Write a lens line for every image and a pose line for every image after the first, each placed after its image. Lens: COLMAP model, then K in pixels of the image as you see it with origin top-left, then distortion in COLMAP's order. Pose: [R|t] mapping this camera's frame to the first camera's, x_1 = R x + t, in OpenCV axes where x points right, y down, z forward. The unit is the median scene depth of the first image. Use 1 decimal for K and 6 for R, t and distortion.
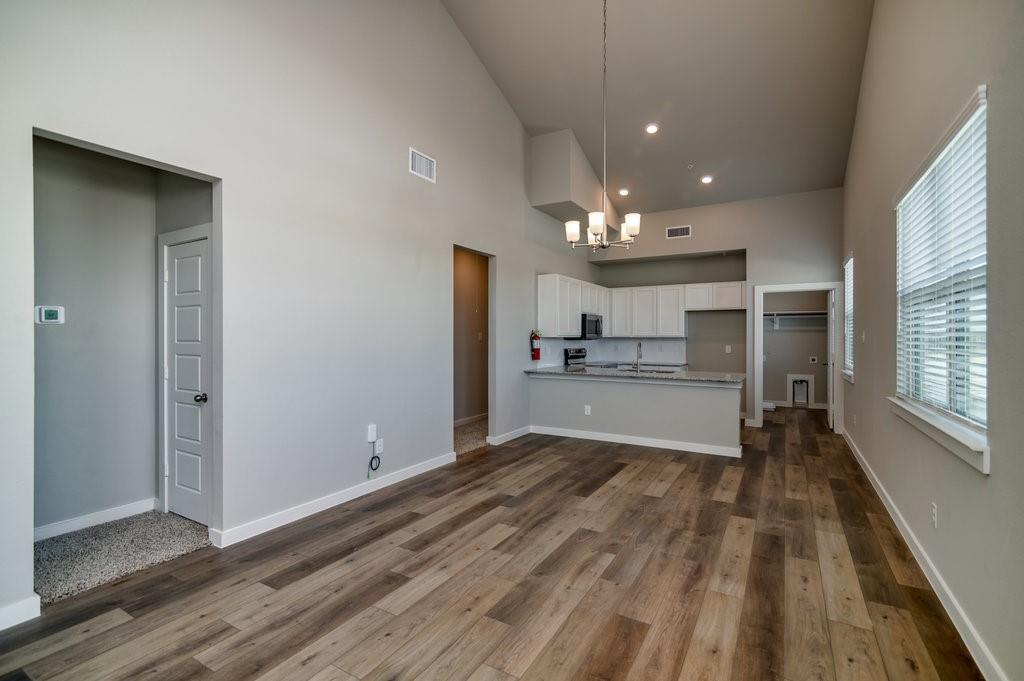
lens RADIAL K [[477.2, 0, 507.2], [0, 477.2, 336.8], [0, 0, 1]] dist [-0.005030, 0.002740]
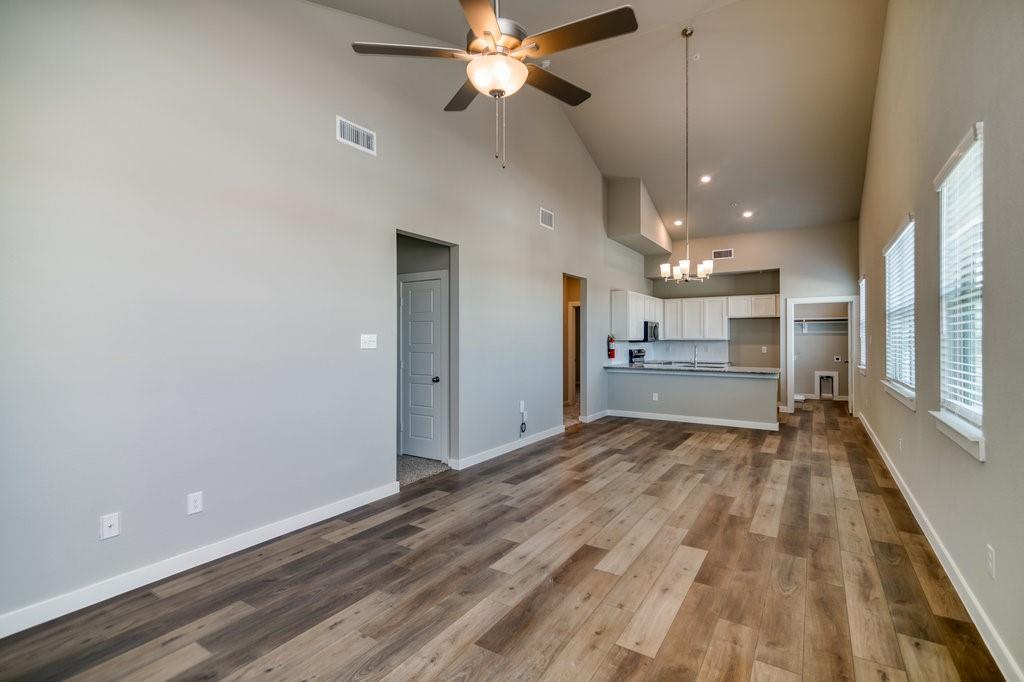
lens RADIAL K [[477.2, 0, 509.7], [0, 477.2, 338.6], [0, 0, 1]] dist [-0.005030, 0.002740]
pose [[0.999144, -0.003041, -0.041259, -0.206866], [0.002974, 0.999994, -0.001671, -0.003635], [0.041264, 0.001547, 0.999147, -0.368340]]
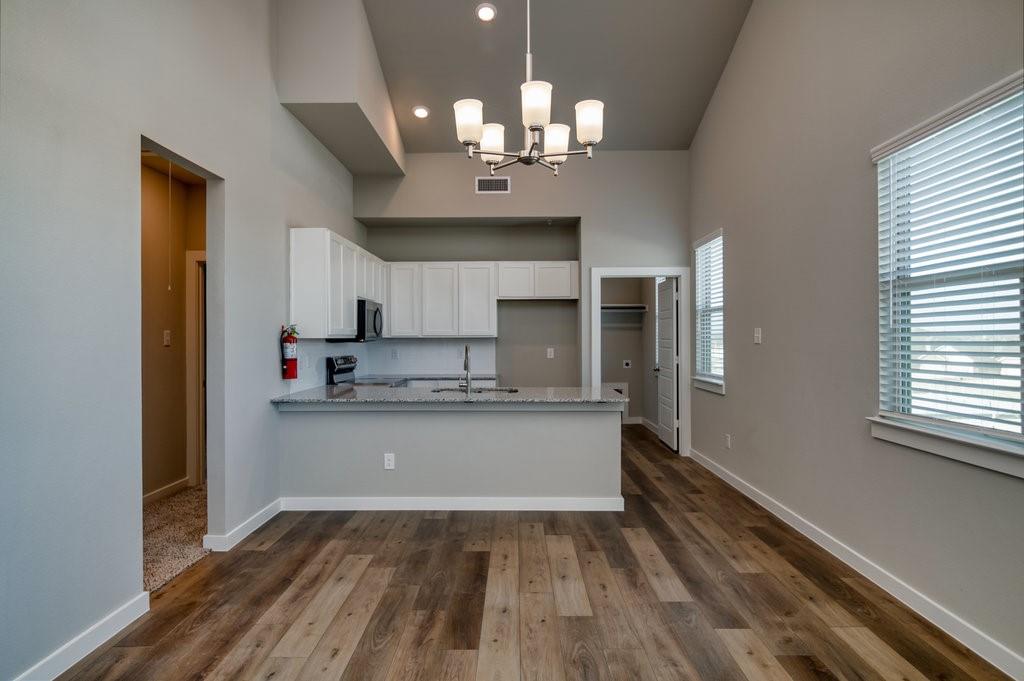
lens RADIAL K [[621.9, 0, 517.5], [0, 621.9, 337.8], [0, 0, 1]] dist [-0.008590, -0.001816]
pose [[0.861578, -0.004985, 0.507601, -0.102962], [0.004457, 0.999988, 0.002257, -0.000139], [-0.507606, 0.000318, 0.861589, 0.309295]]
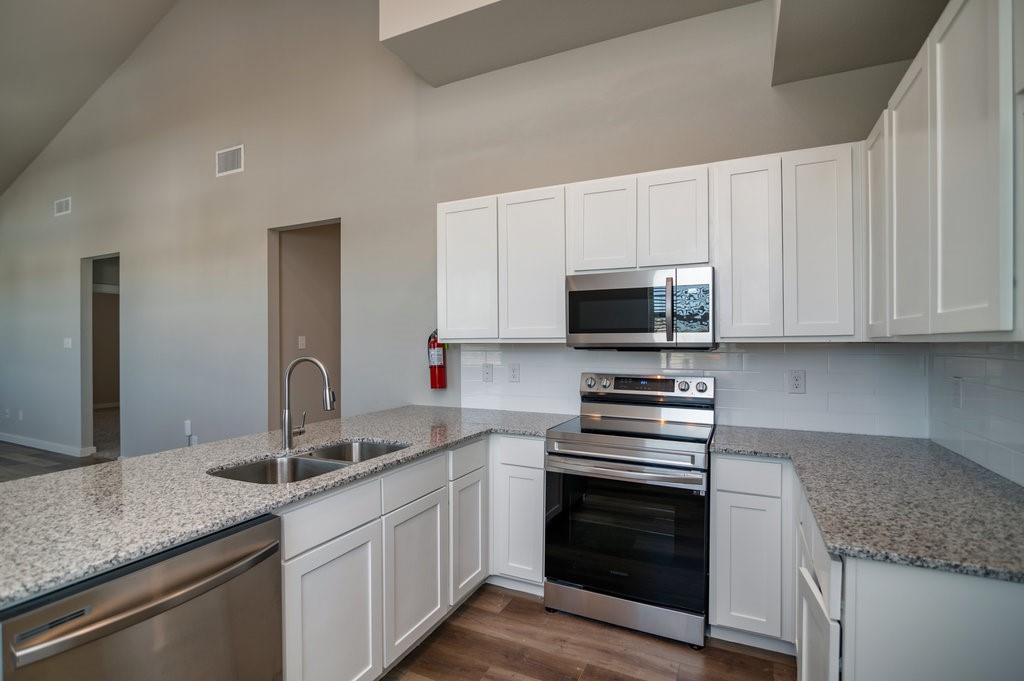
lens RADIAL K [[477.2, 0, 512.8], [0, 477.2, 345.1], [0, 0, 1]] dist [-0.005030, 0.002740]
pose [[0.079765, 0.004886, -0.996802, 0.734982], [0.002129, 0.999985, 0.005072, 0.000899], [0.996811, -0.002526, 0.079753, 1.349770]]
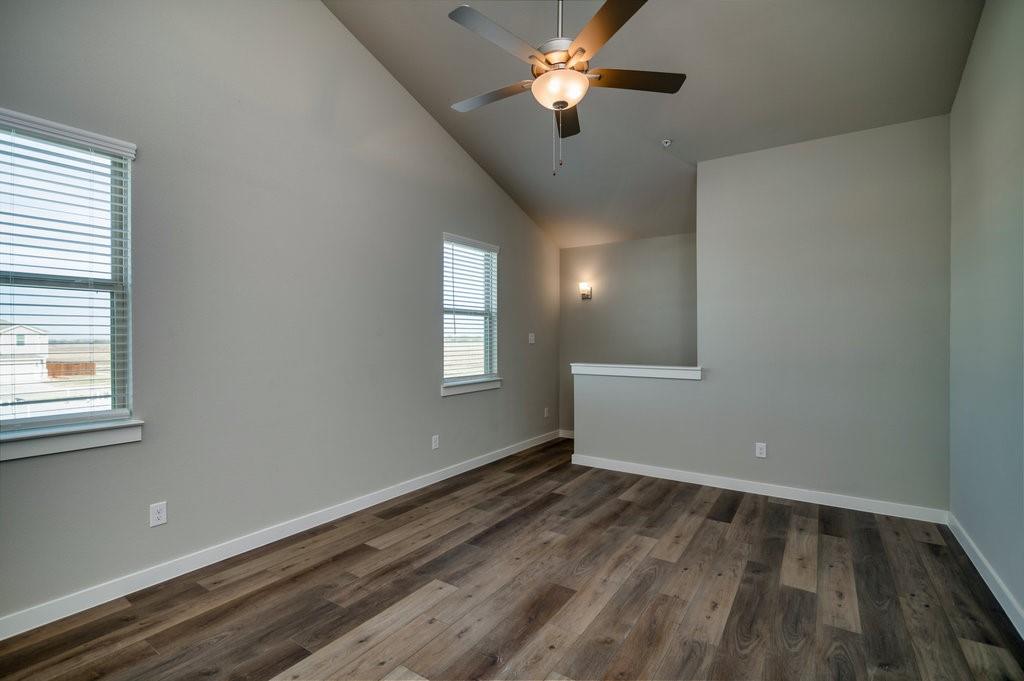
lens RADIAL K [[473.5, 0, 511.7], [0, 473.5, 338.8], [0, 0, 1]] dist [0.000037, 0.000101]
pose [[-0.998648, -0.002586, 0.051926, -0.212653], [-0.002516, 0.999996, 0.001421, -0.000764], [-0.051930, 0.001288, -0.998650, 0.537646]]
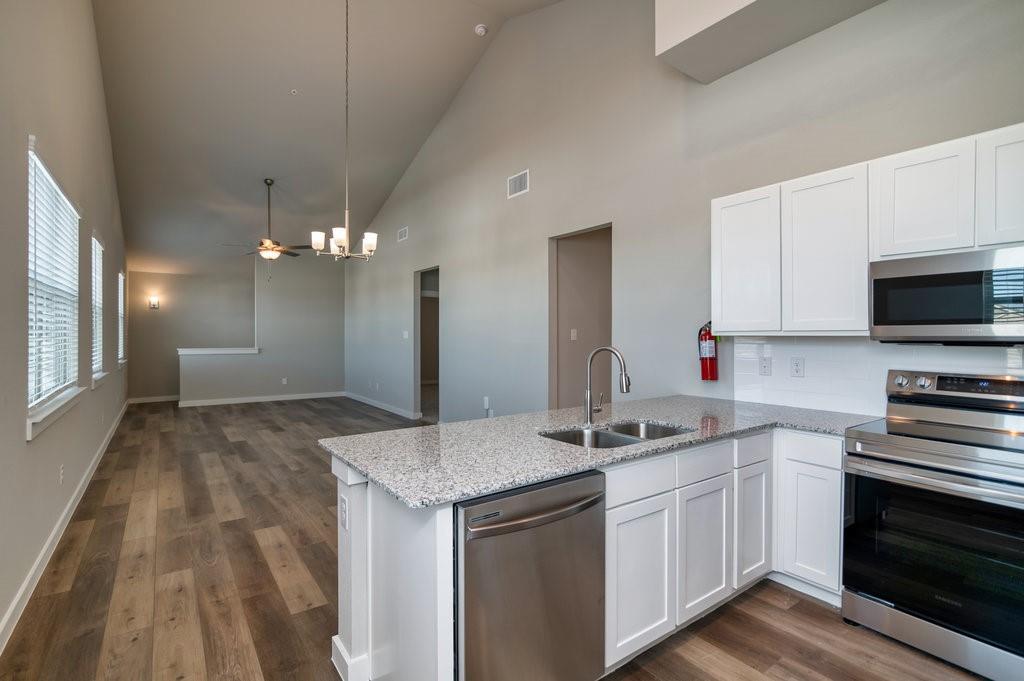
lens RADIAL K [[477.2, 0, 510.9], [0, 477.2, 337.0], [0, 0, 1]] dist [-0.005030, 0.002740]
pose [[-0.400390, 0.002970, -0.916340, 0.796199], [-0.000708, 0.999993, 0.003550, 0.001107], [0.916344, 0.002070, -0.400386, 1.312628]]
